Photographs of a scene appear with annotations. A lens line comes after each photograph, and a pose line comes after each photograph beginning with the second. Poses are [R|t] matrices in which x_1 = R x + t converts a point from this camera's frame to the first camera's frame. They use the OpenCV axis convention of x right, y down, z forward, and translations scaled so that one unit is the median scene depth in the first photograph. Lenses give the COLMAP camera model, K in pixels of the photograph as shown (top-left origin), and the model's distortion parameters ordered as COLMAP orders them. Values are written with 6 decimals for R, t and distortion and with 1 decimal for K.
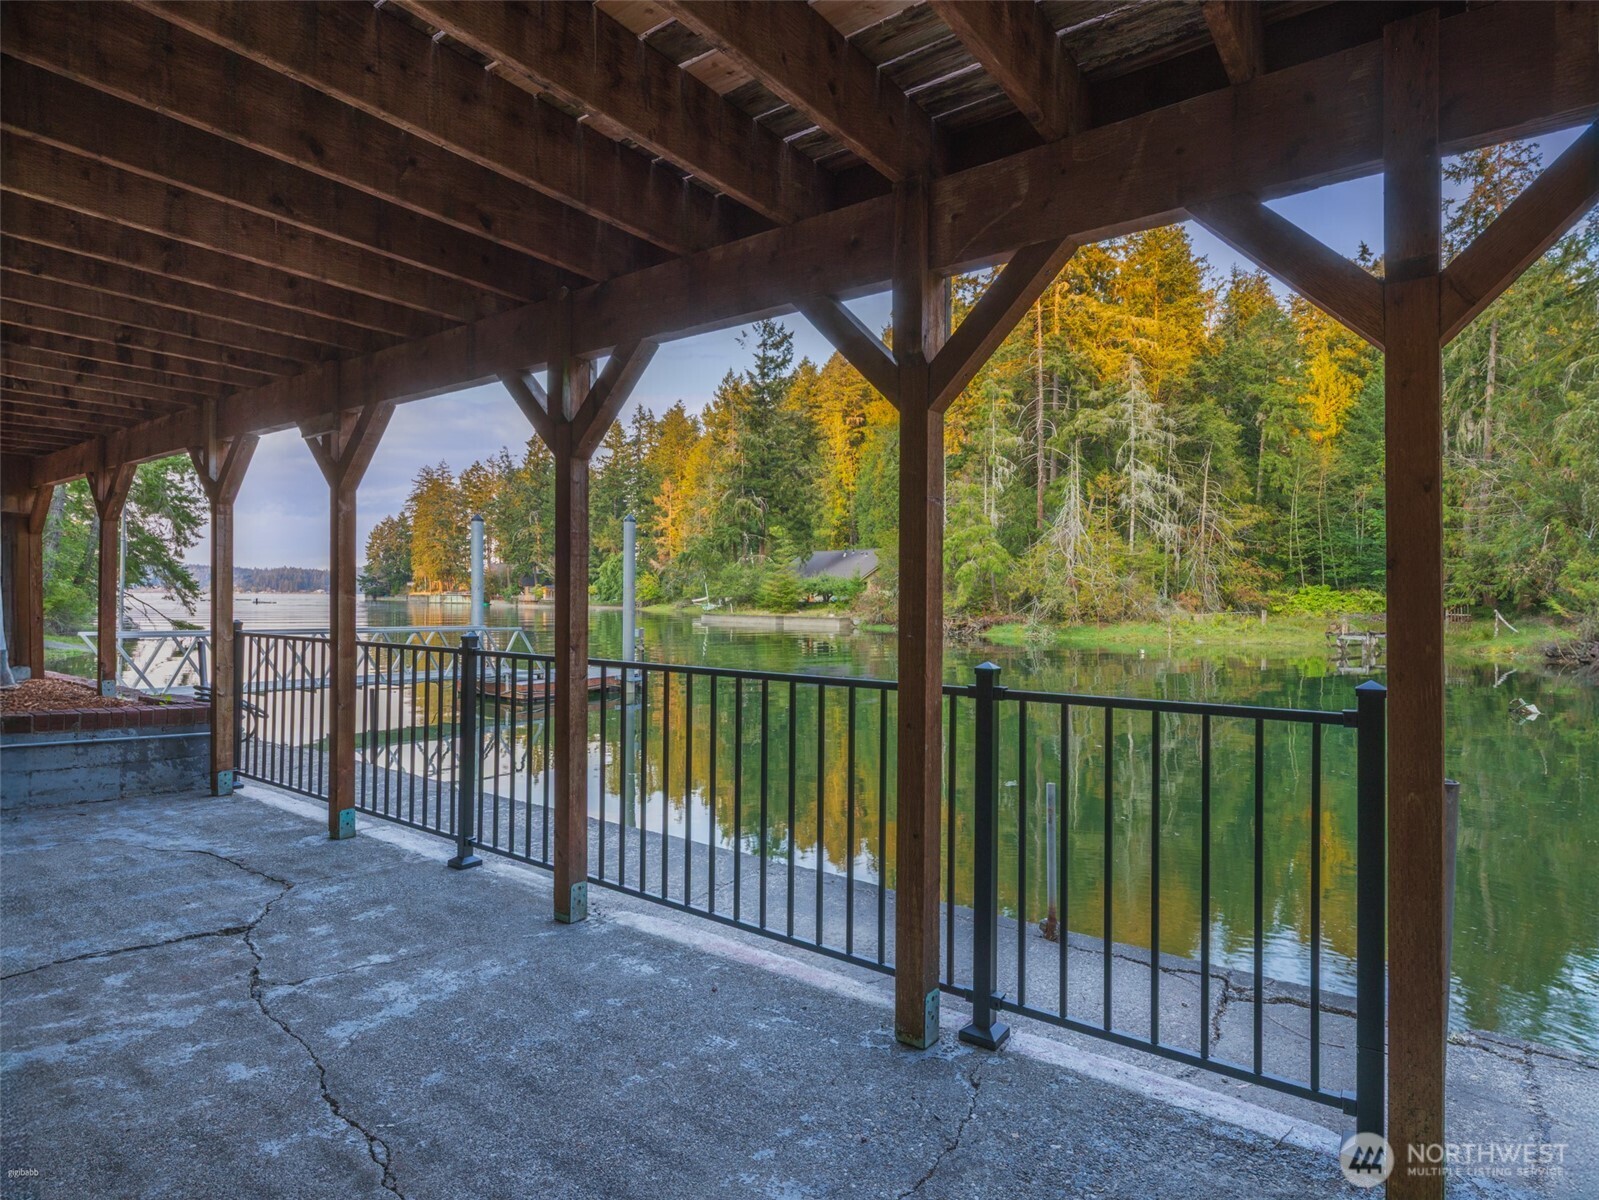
lens RADIAL K [[862.1, 0, 782.1], [0, 862.1, 611.0], [0, 0, 1]] dist [-0.002324, -0.000754]
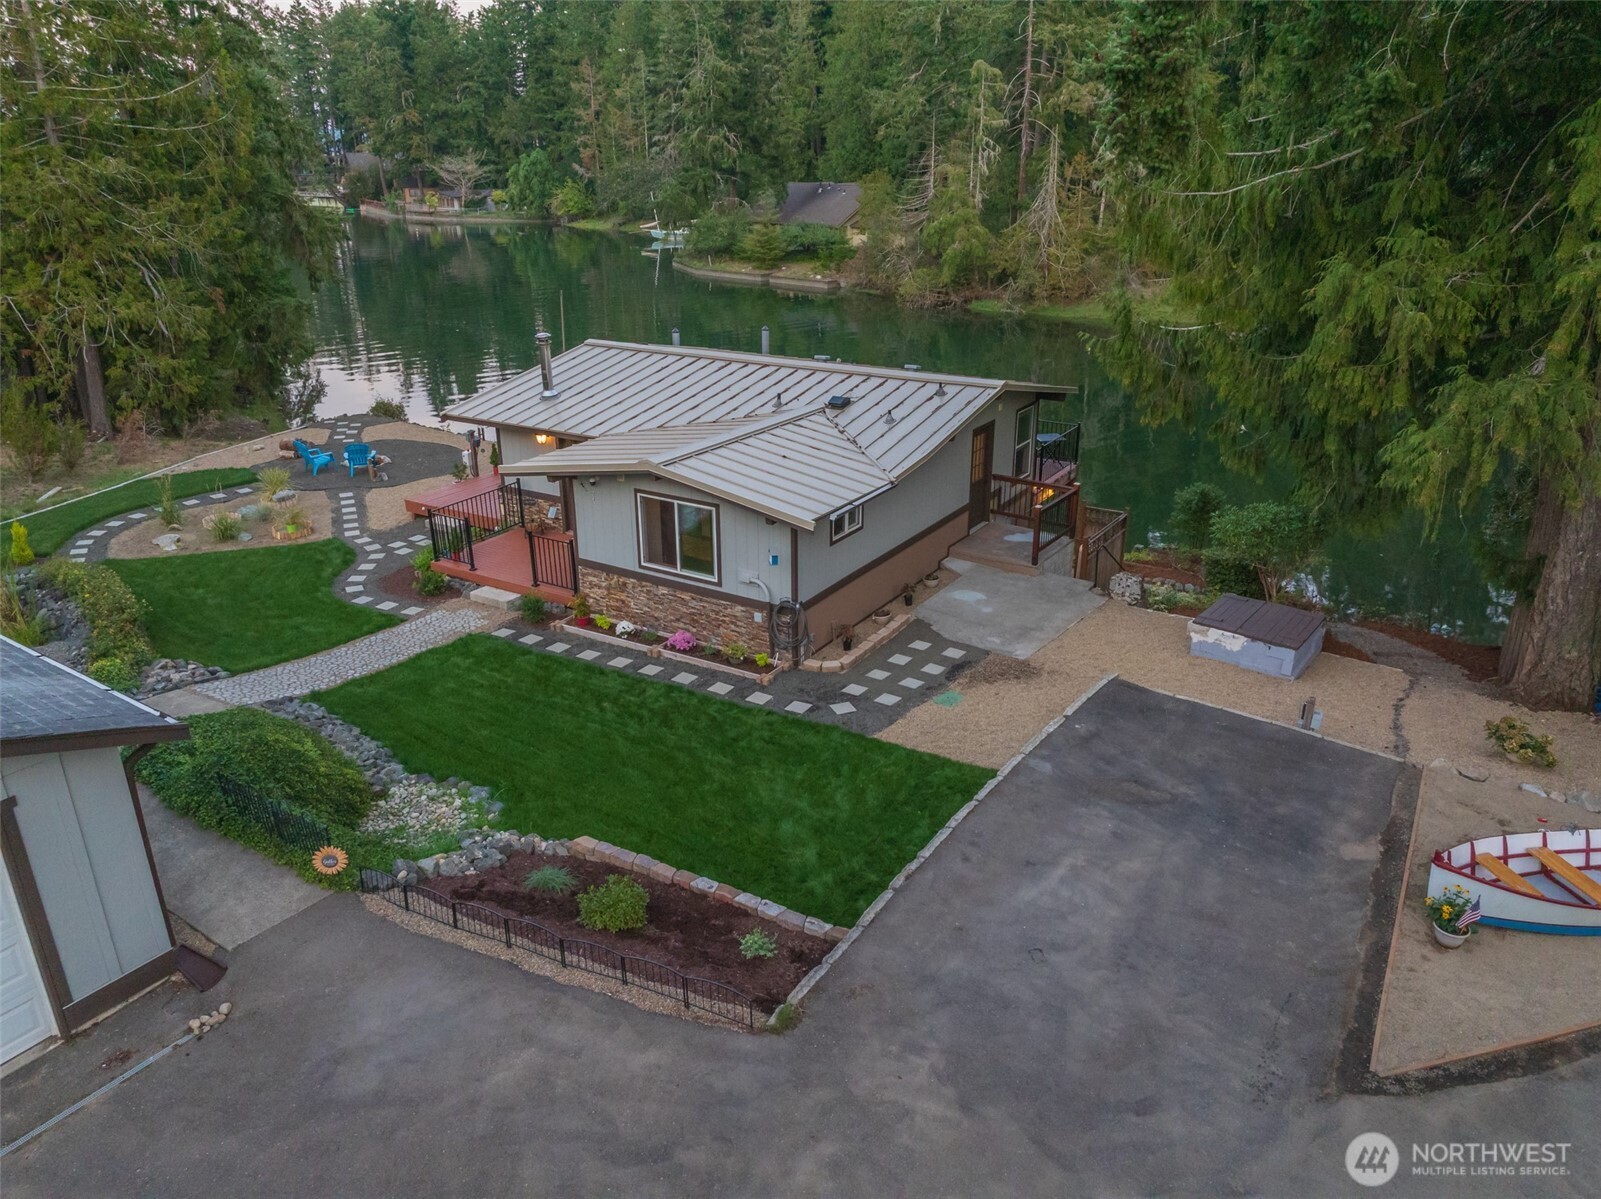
lens RADIAL K [[1110.4, 0, 783.7], [0, 1110.4, 597.1], [0, 0, 1]] dist [-0.036719, 0.023145]
pose [[0.996495, -0.042292, 0.072175, -0.094571], [0.013121, 0.931130, 0.364451, -0.120014], [-0.082618, -0.362226, 0.928421, -0.356588]]
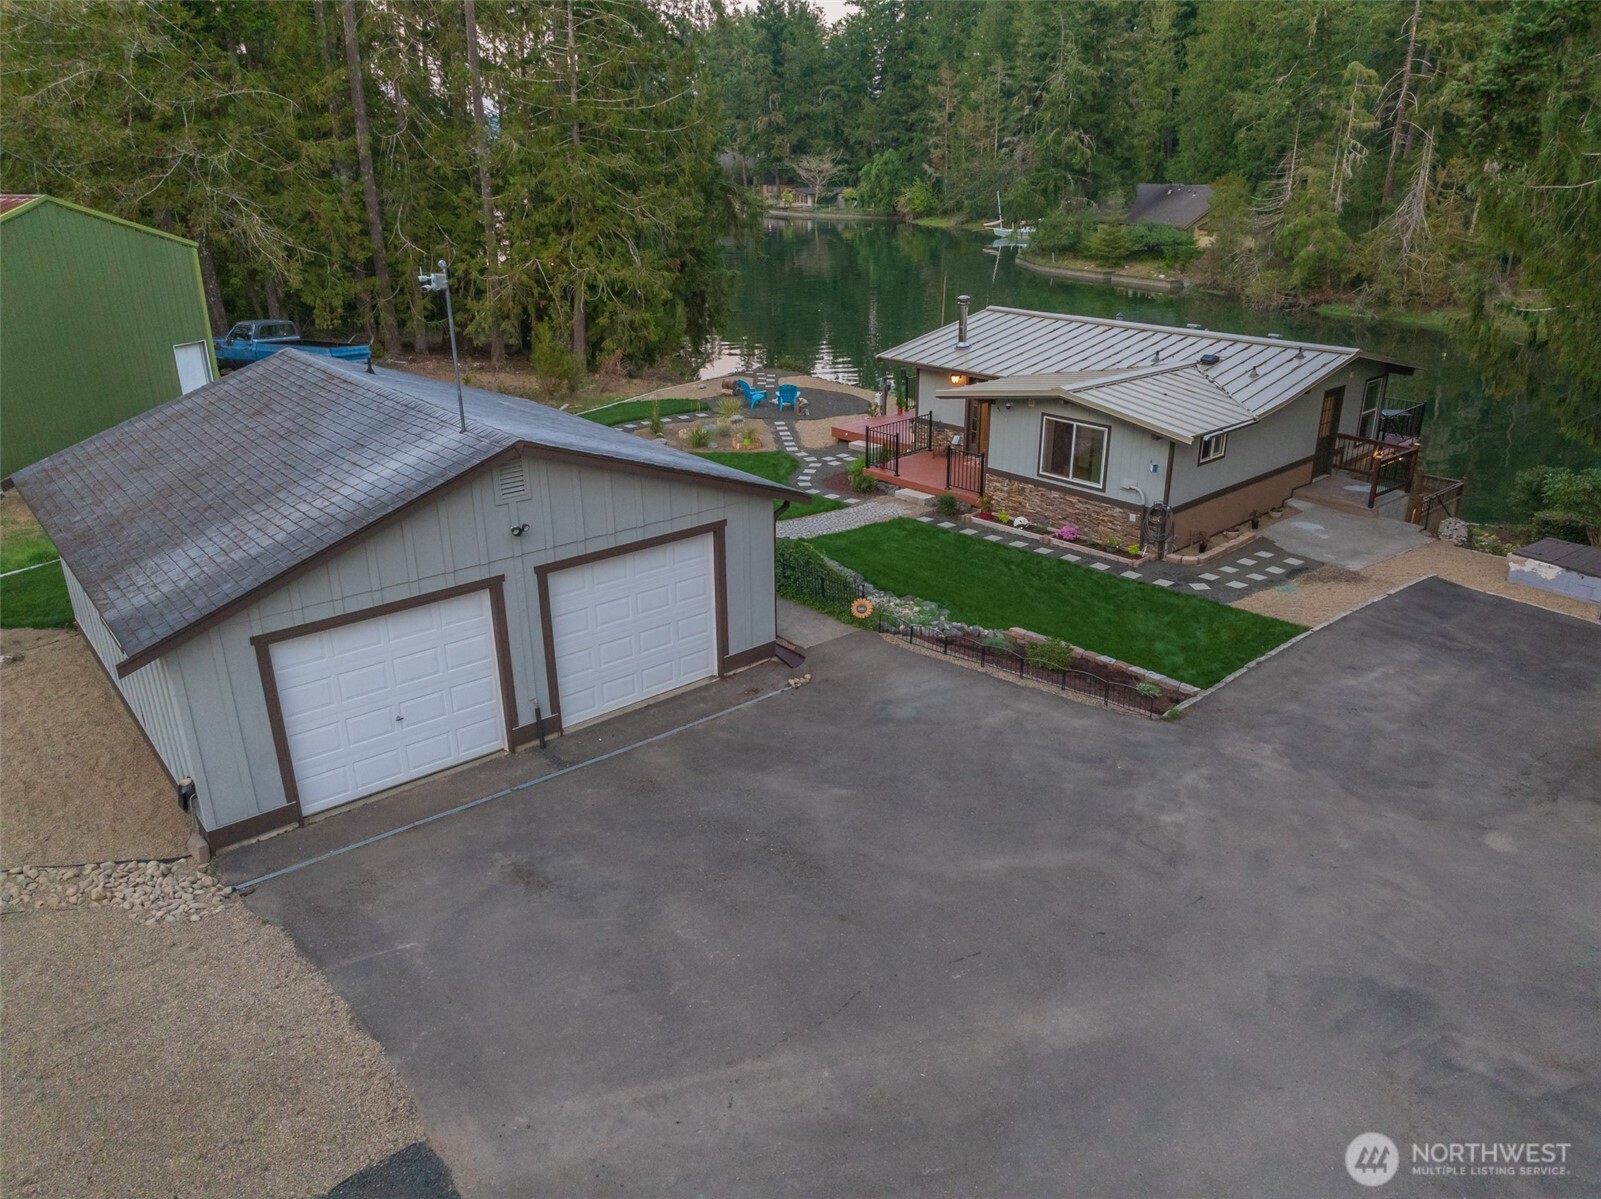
lens RADIAL K [[1100.2, 0, 800.5], [0, 1100.2, 599.5], [0, 0, 1]] dist [-0.038547, 0.023056]
pose [[0.982896, 0.057912, -0.174818, -0.118529], [0.010216, 0.930662, 0.365738, -0.118794], [0.183877, -0.361268, 0.914152, -0.434587]]
